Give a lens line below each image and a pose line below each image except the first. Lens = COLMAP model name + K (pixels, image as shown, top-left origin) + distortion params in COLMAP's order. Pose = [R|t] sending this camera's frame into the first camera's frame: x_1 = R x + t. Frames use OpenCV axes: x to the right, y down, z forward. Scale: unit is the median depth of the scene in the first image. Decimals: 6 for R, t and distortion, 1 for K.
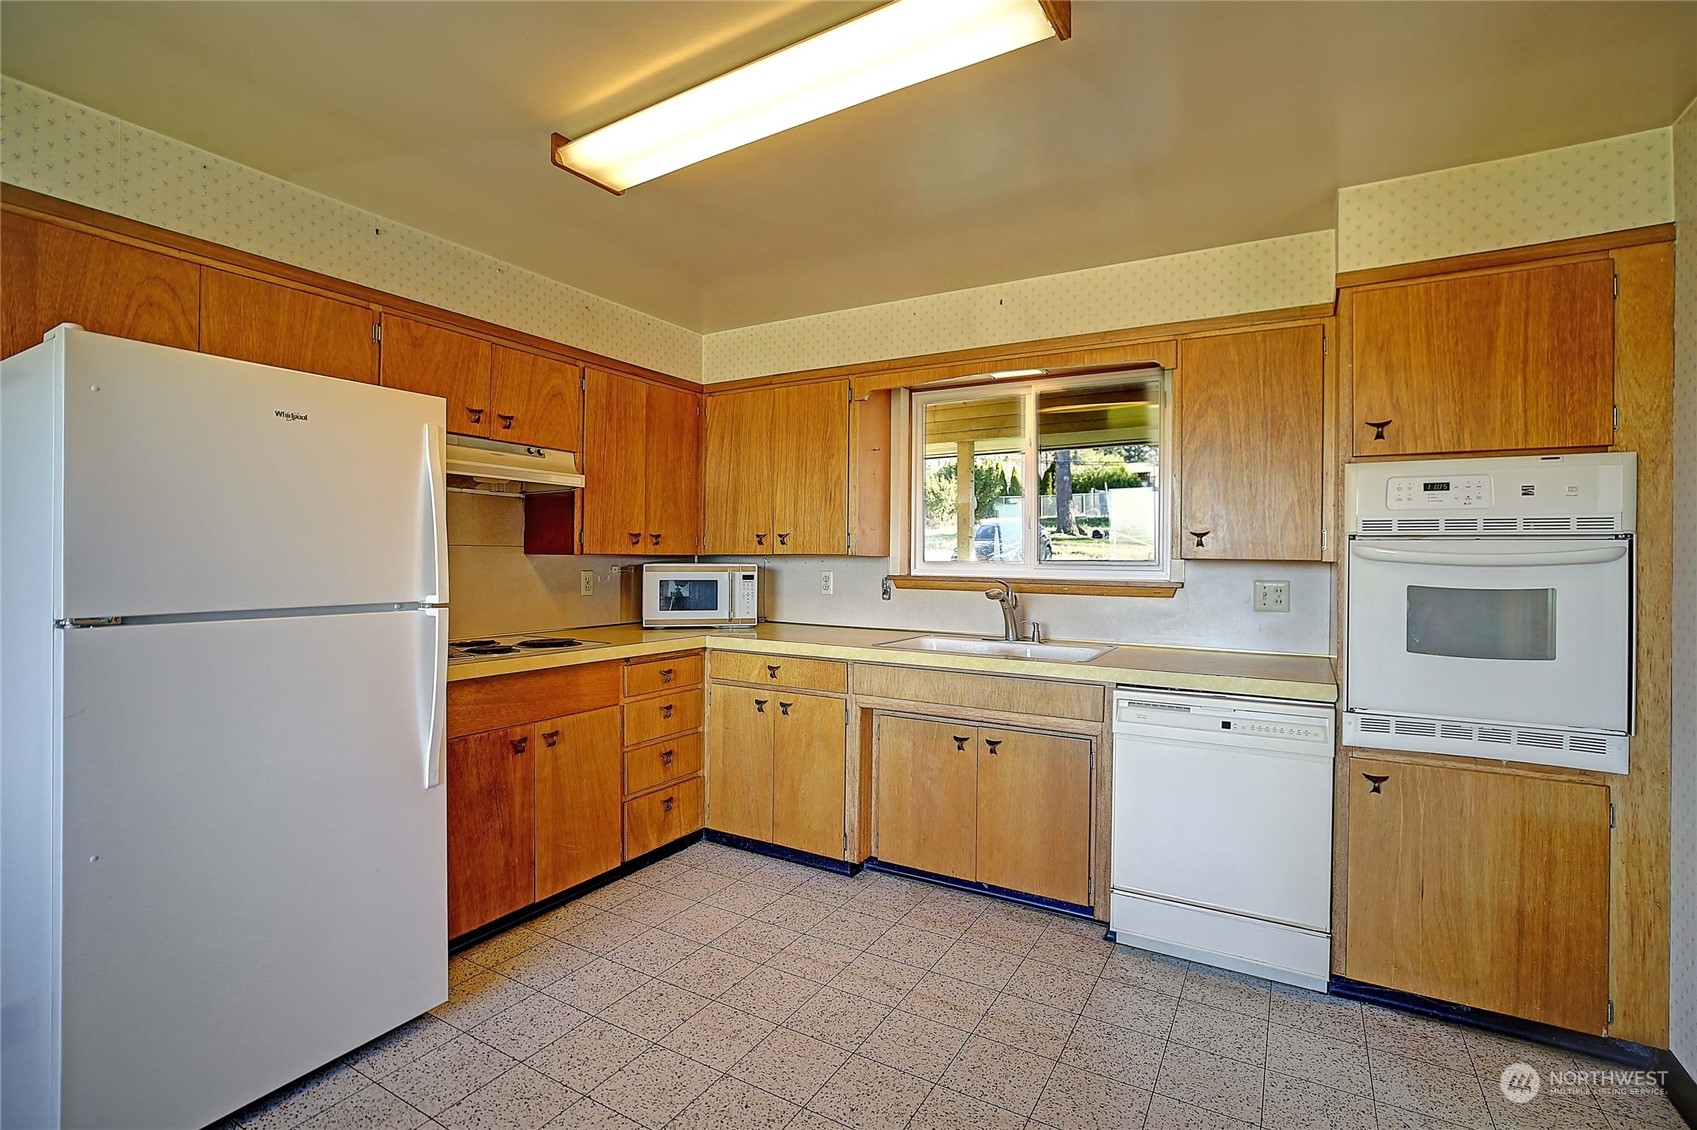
lens RADIAL K [[794.4, 0, 857.5], [0, 794.4, 553.2], [0, 0, 1]] dist [-0.037928, 0.014781]
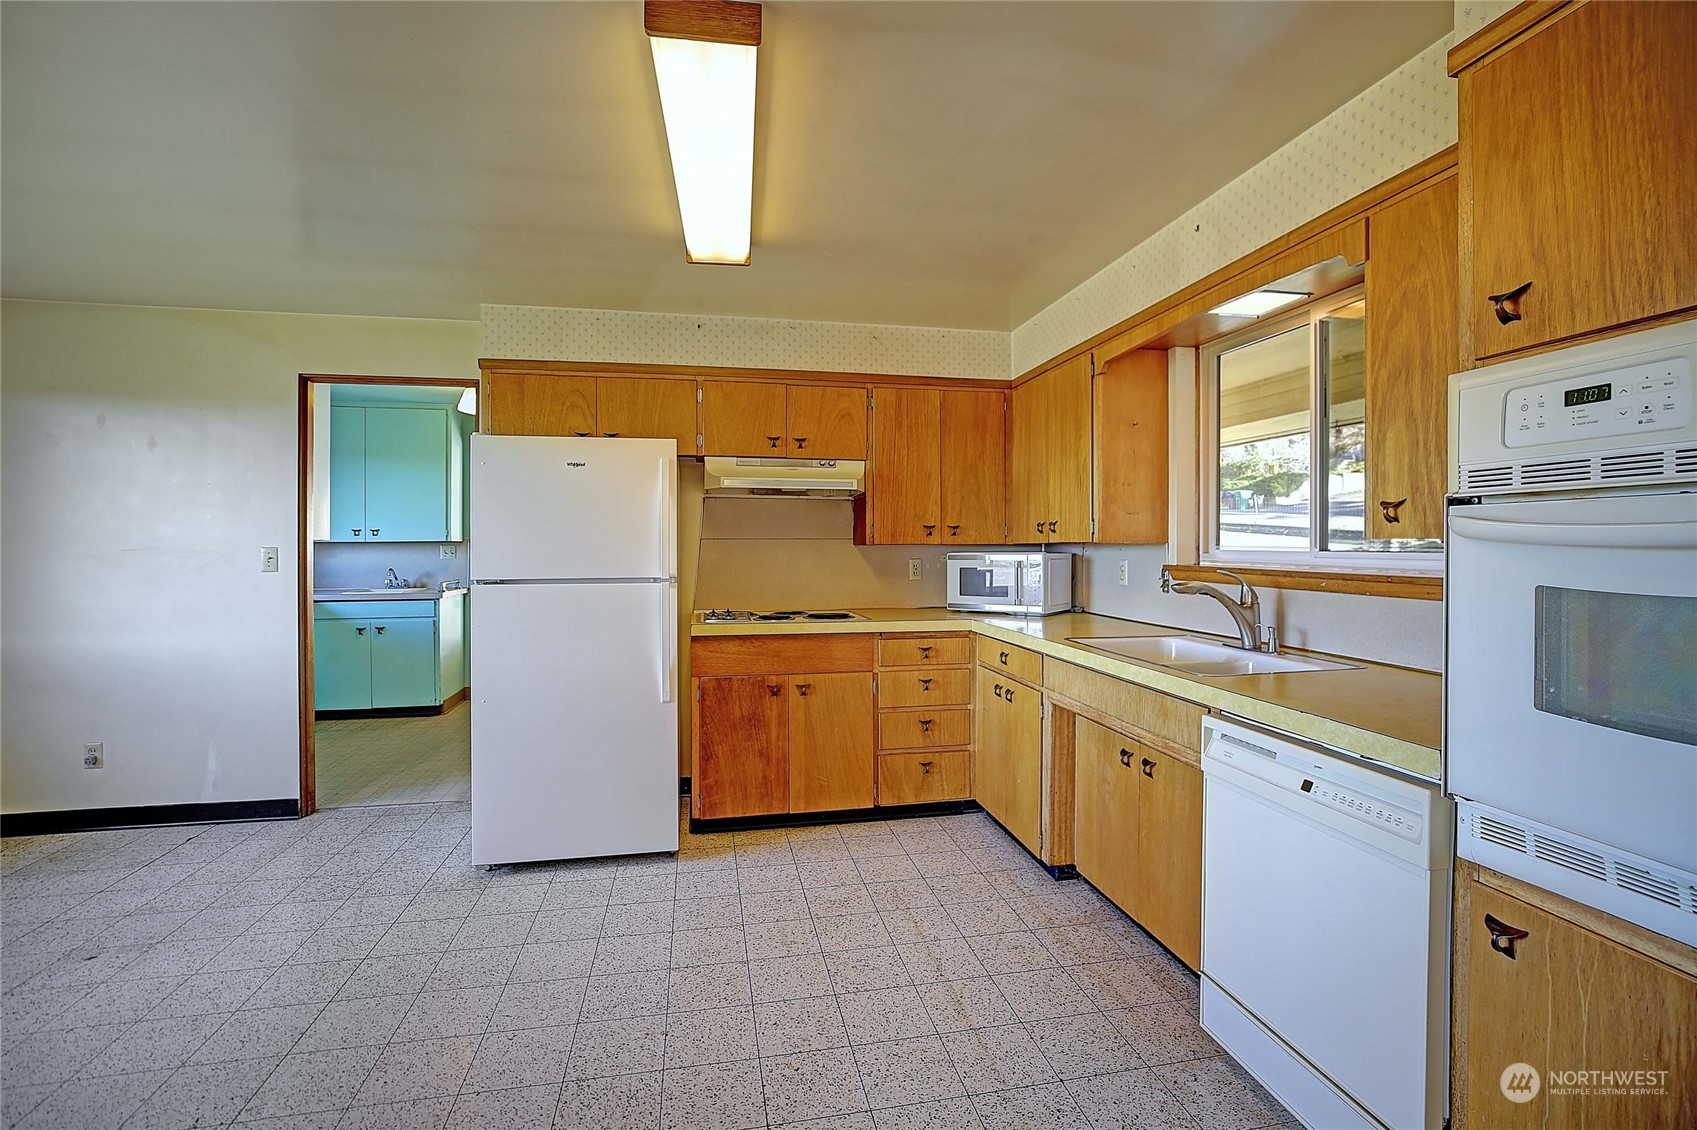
lens RADIAL K [[794.4, 0, 857.5], [0, 794.4, 553.2], [0, 0, 1]] dist [-0.037928, 0.014781]
pose [[0.647645, -0.002878, -0.761937, 0.631048], [0.010734, 0.999928, 0.005347, 0.008504], [0.761867, -0.011642, 0.647629, 0.231697]]
